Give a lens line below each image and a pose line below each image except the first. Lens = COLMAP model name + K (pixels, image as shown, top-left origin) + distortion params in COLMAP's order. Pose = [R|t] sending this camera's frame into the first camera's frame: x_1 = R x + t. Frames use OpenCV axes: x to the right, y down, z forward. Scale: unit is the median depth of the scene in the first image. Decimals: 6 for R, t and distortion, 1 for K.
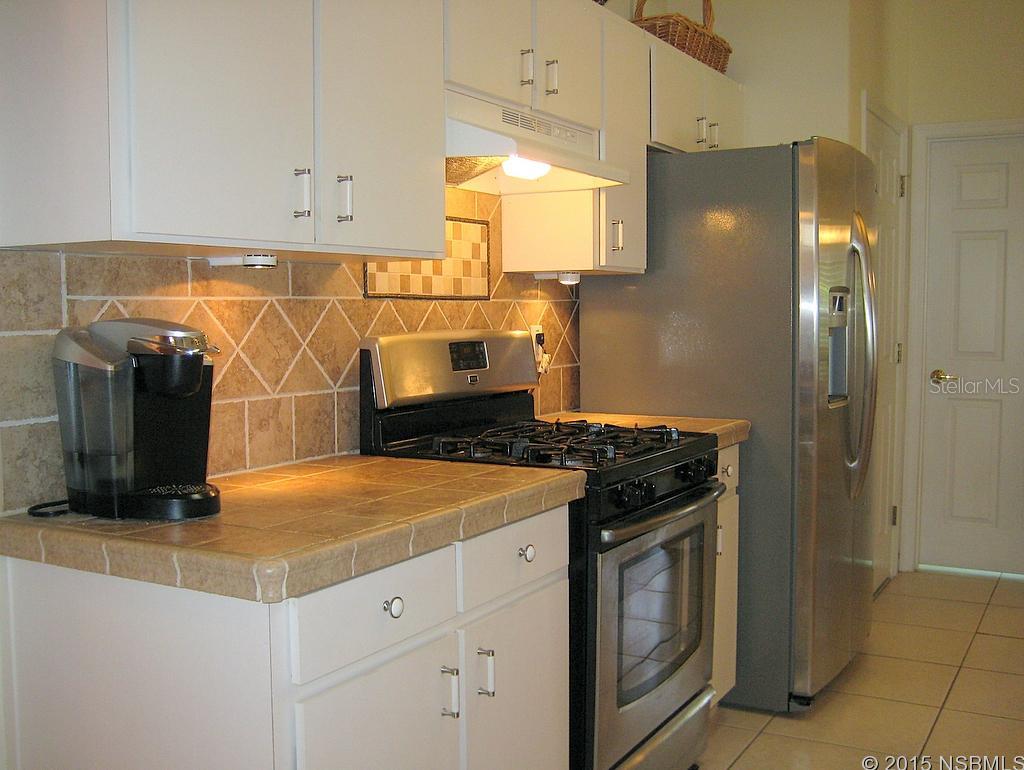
lens RADIAL K [[1084.8, 0, 512.0], [0, 1084.8, 385.0], [0, 0, 1]] dist [-0.120711, 0.140330]
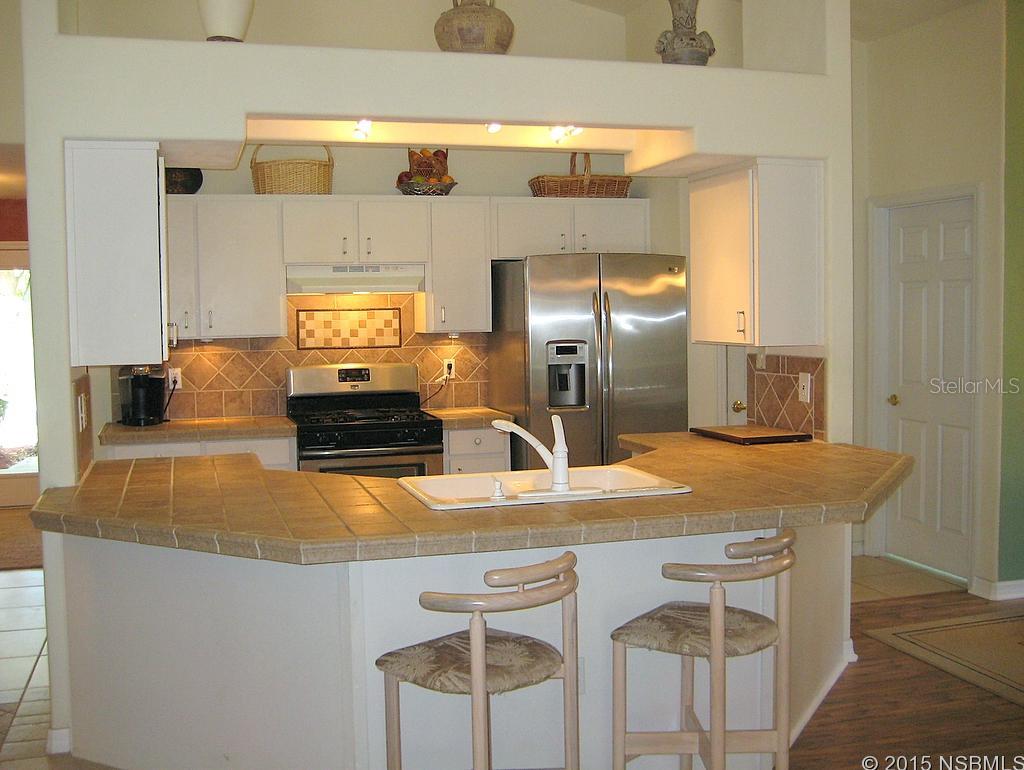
lens RADIAL K [[1084.8, 0, 512.0], [0, 1084.8, 385.0], [0, 0, 1]] dist [-0.120711, 0.140330]
pose [[0.728257, 0.037463, -0.684280, 1.635188], [-0.034486, 0.999243, 0.018004, -0.056712], [0.684436, 0.010487, 0.728997, -0.342900]]
